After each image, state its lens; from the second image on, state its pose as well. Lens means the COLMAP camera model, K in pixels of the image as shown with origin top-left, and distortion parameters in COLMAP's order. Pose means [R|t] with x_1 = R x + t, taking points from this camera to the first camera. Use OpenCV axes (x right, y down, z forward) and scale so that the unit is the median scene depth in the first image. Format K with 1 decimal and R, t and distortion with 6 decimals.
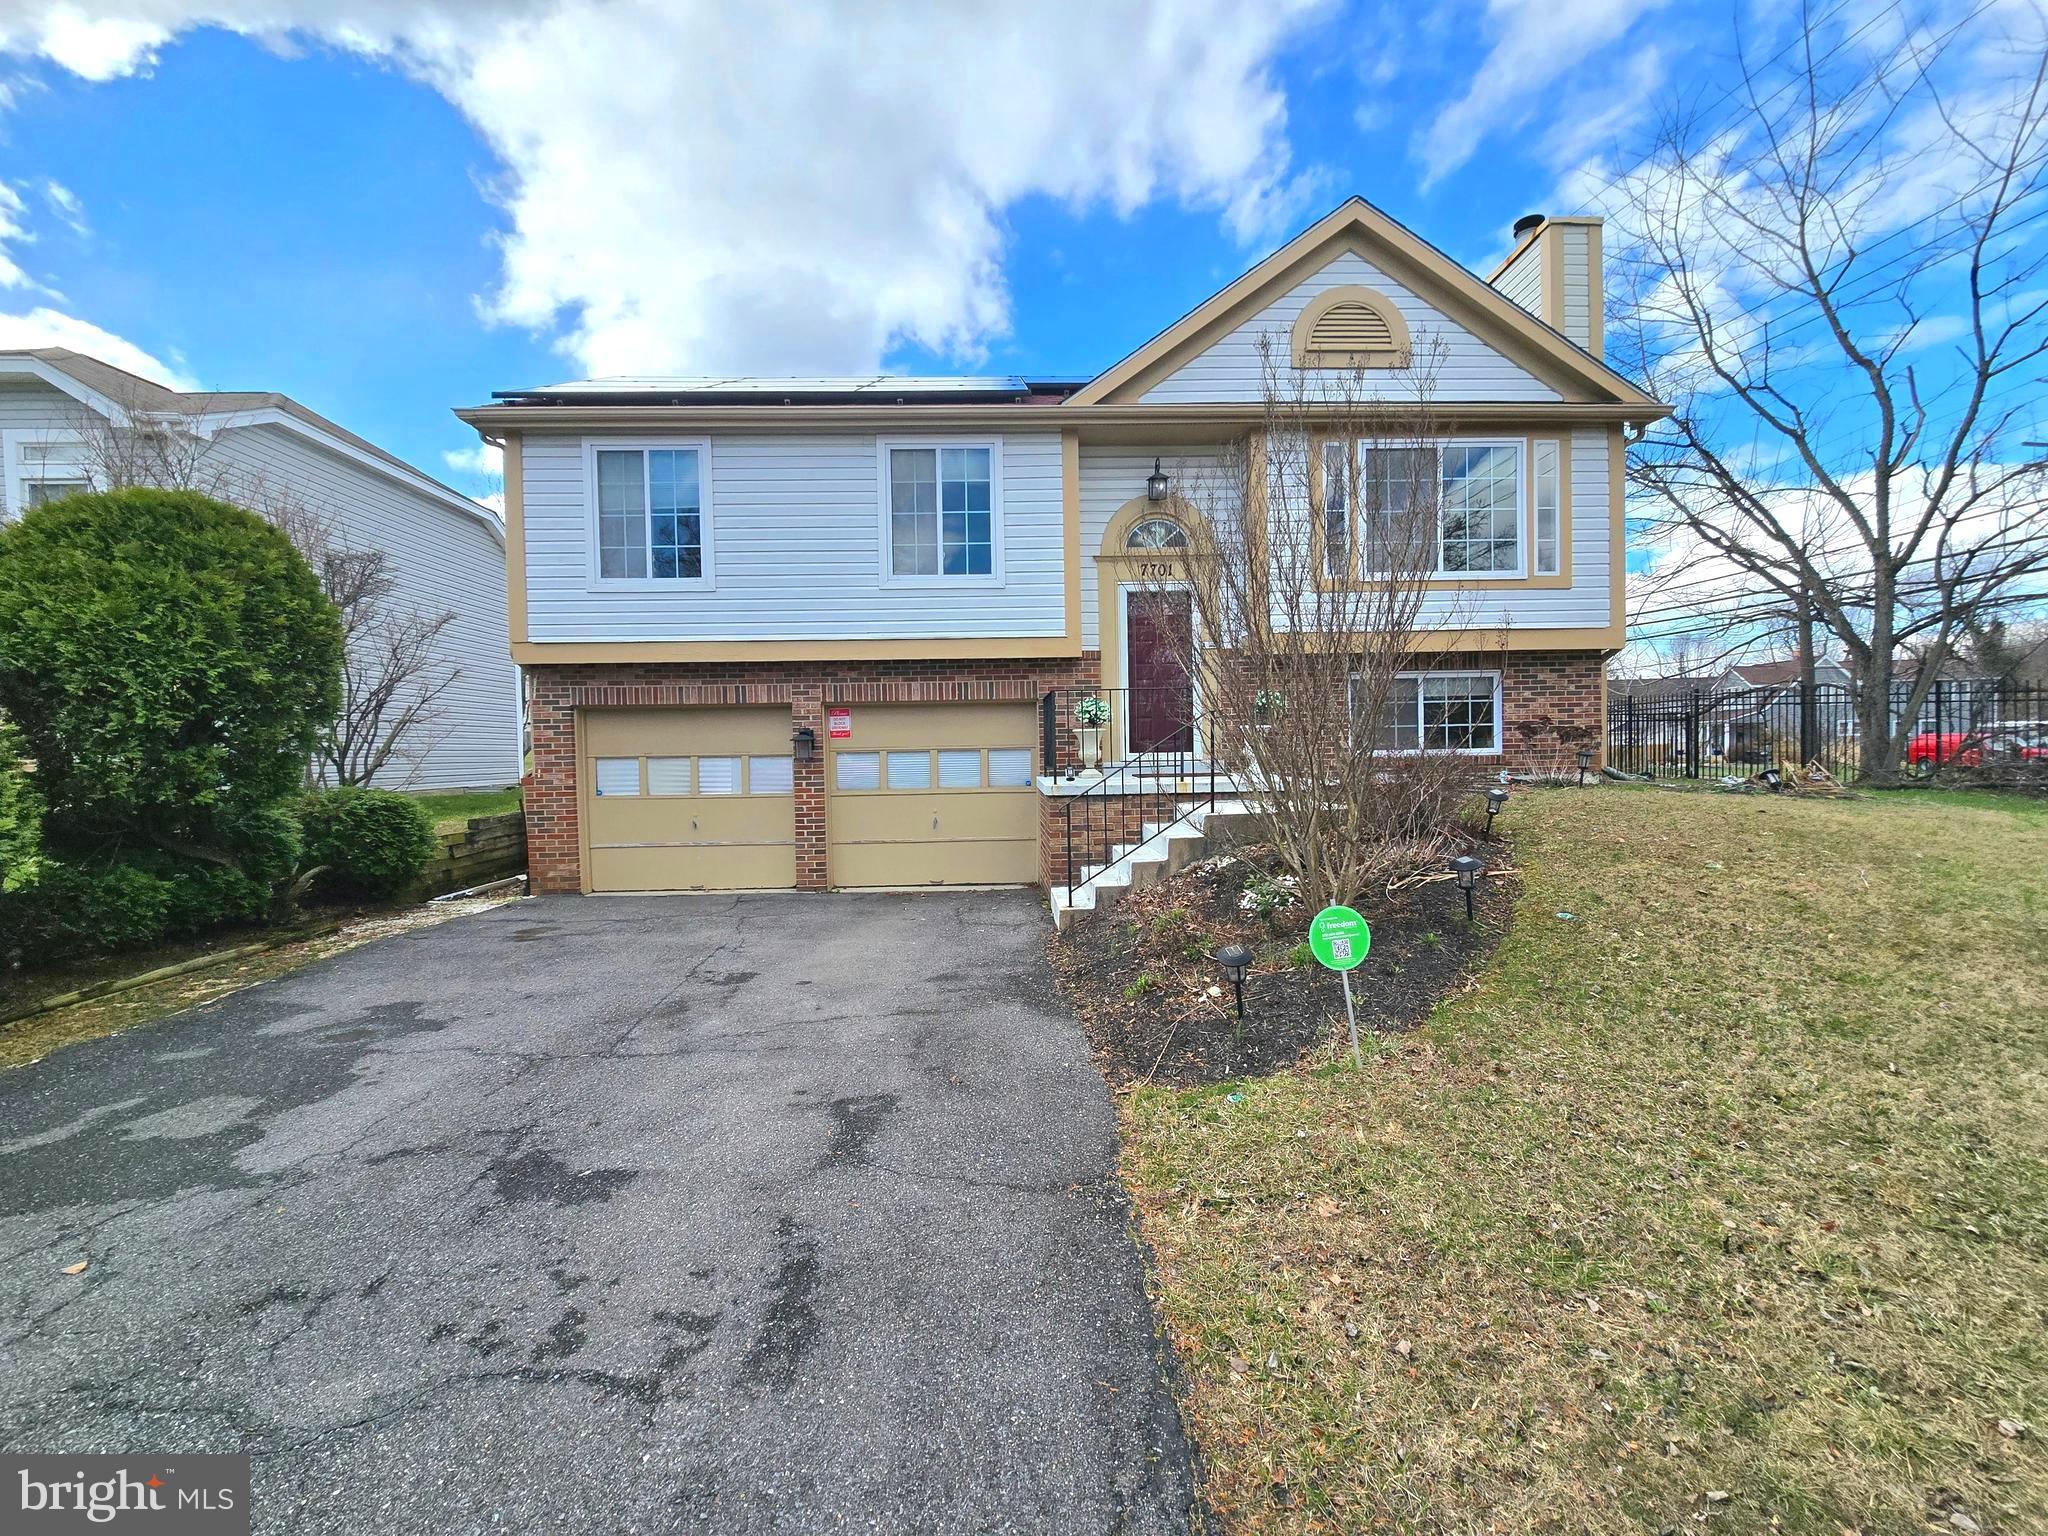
lens RADIAL K [[841.0, 0, 1019.5], [0, 841.0, 775.7], [0, 0, 1]] dist [-0.010968, 0.003081]
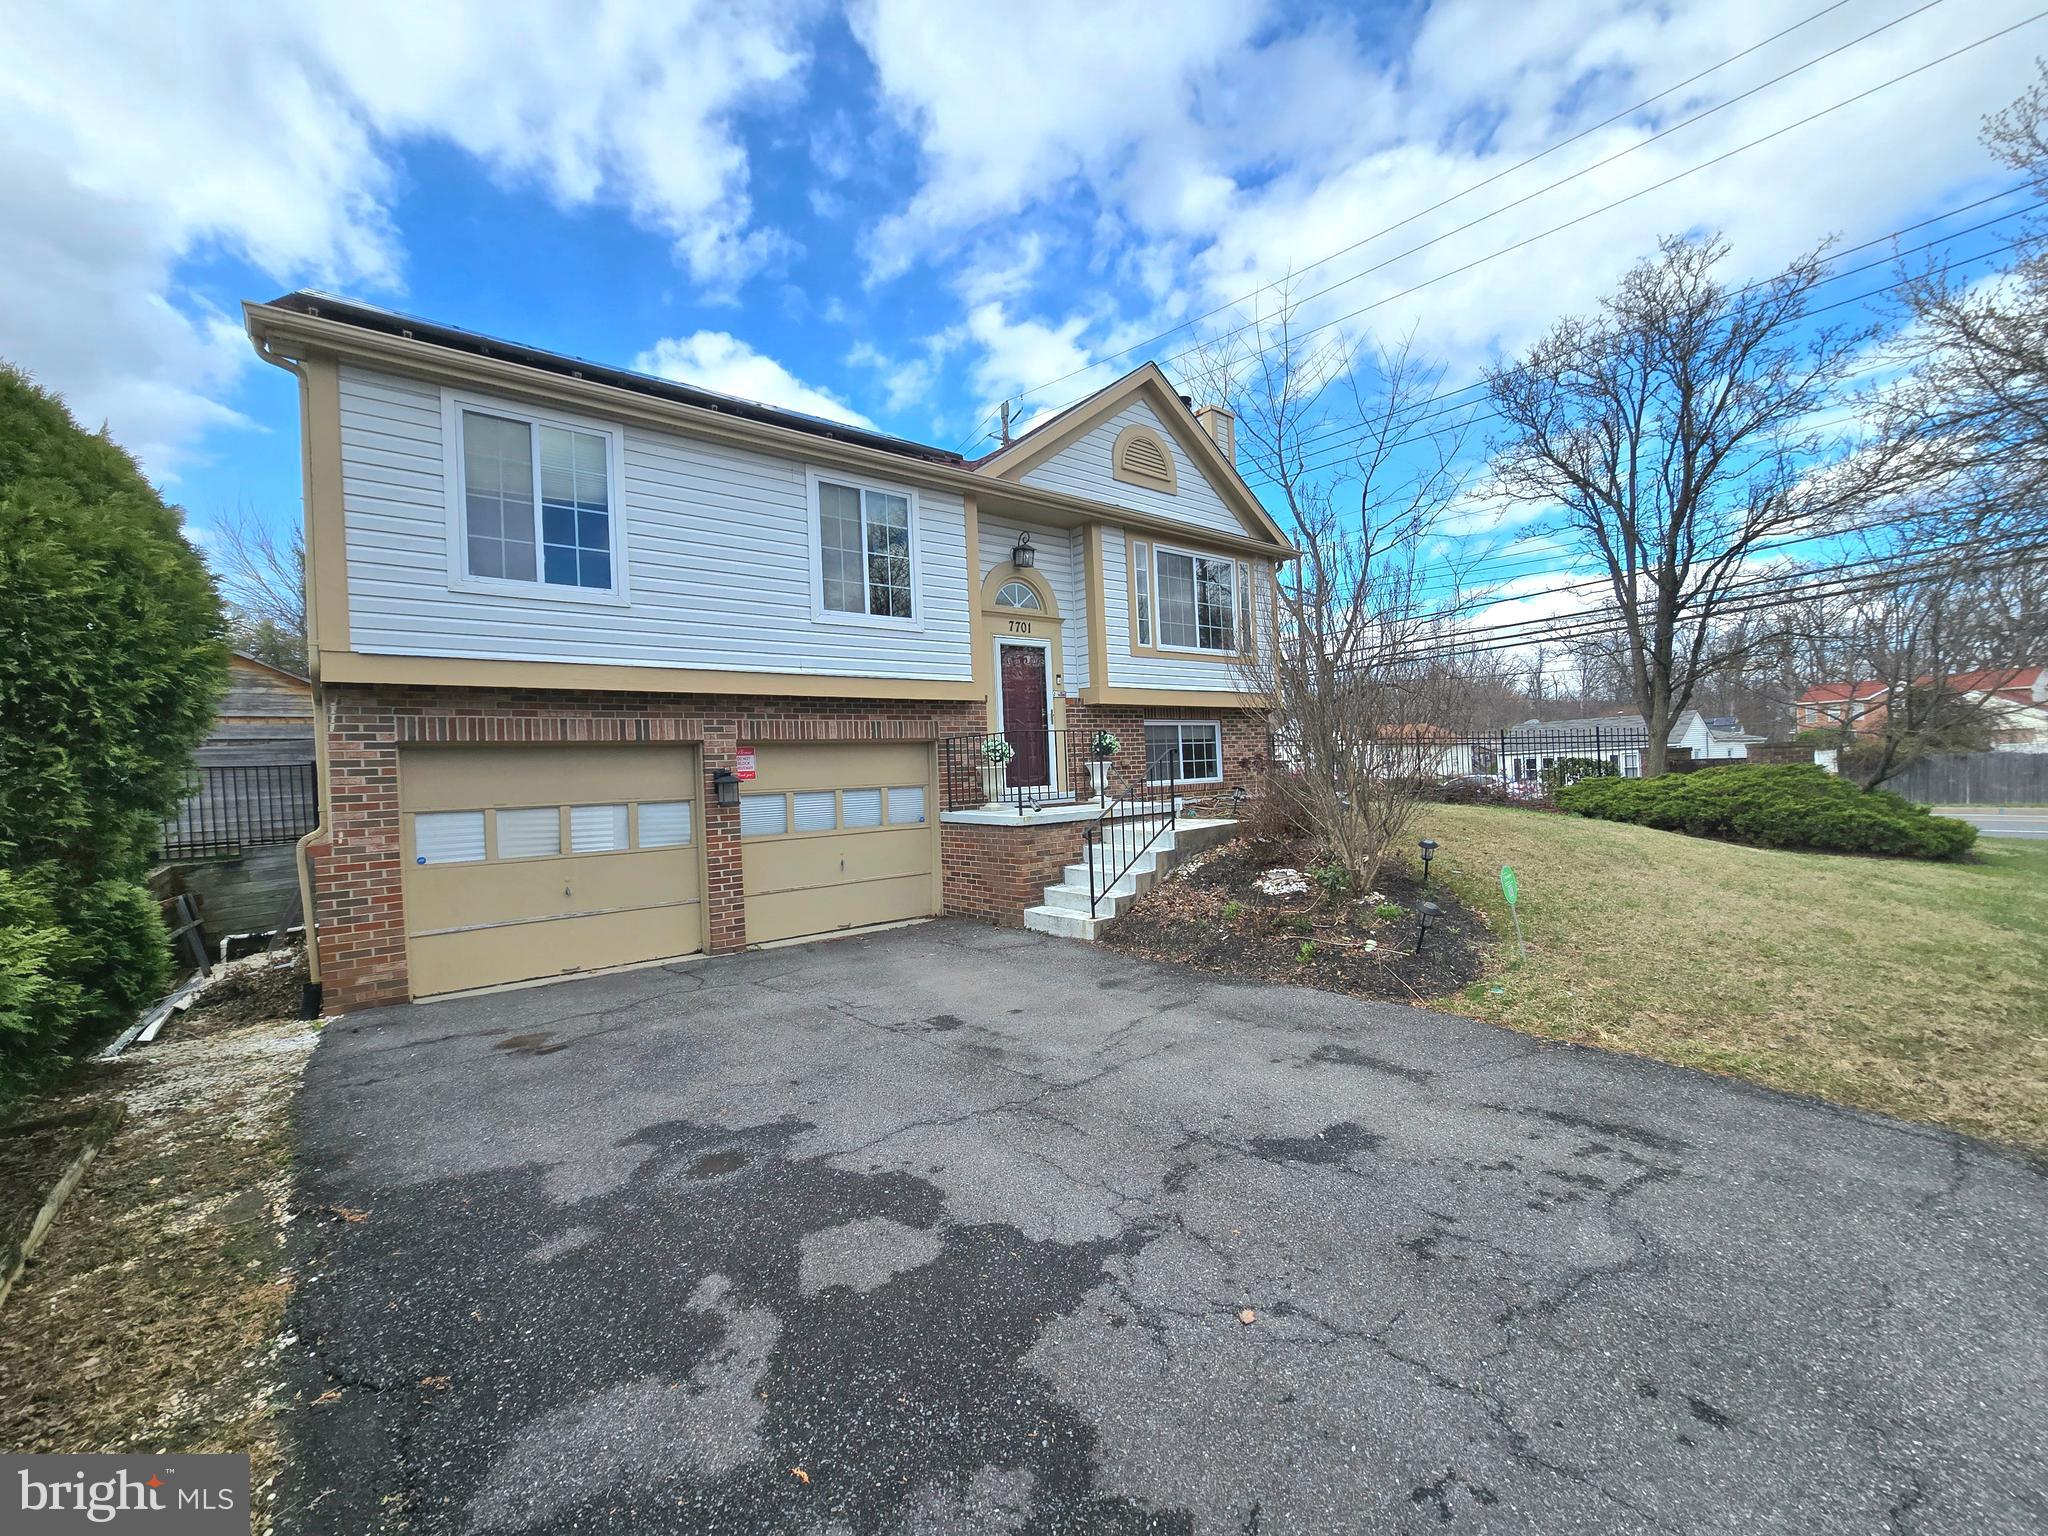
lens RADIAL K [[829.3, 0, 1047.2], [0, 829.3, 776.3], [0, 0, 1]] dist [0.000674, 0.000080]
pose [[0.795185, -0.018488, 0.606085, -0.515145], [0.045998, 0.998494, -0.029892, -0.006445], [-0.604620, 0.051648, 0.794838, 0.090733]]
